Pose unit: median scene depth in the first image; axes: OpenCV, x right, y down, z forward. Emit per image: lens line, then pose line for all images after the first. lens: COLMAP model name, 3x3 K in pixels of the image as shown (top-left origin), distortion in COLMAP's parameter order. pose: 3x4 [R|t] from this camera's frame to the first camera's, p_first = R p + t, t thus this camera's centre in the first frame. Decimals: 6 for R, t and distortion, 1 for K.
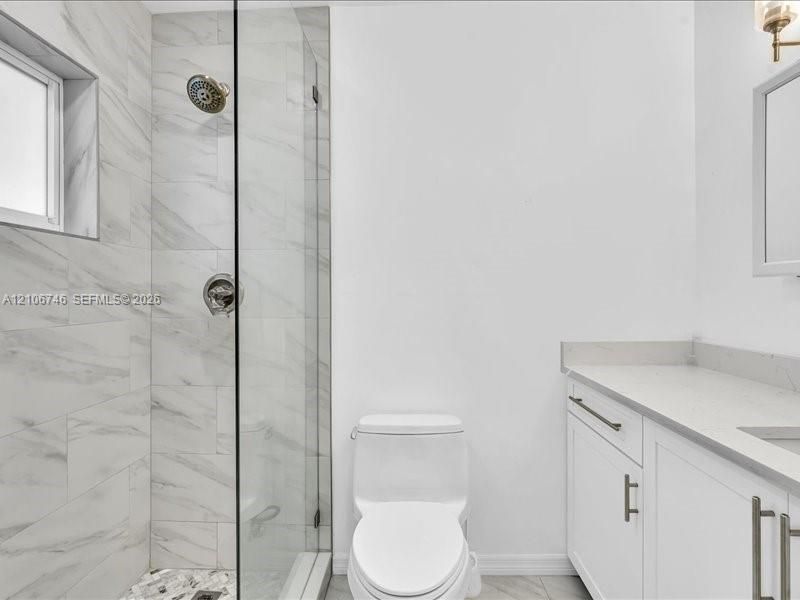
lens RADIAL K [[406.1, 0, 397.8], [0, 406.1, 296.1], [0, 0, 1]] dist [-0.003102, 0.000327]
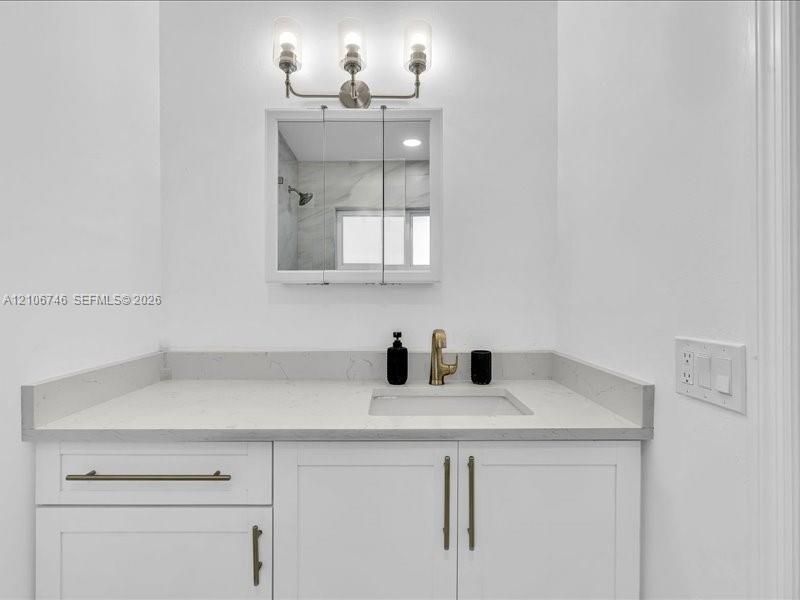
lens RADIAL K [[406.1, 0, 397.8], [0, 406.1, 296.1], [0, 0, 1]] dist [-0.003102, 0.000327]
pose [[-0.057289, 0.002903, 0.998353, -0.222851], [0.003718, 0.999989, -0.002694, -0.007389], [-0.998351, 0.003557, -0.057299, 0.695172]]
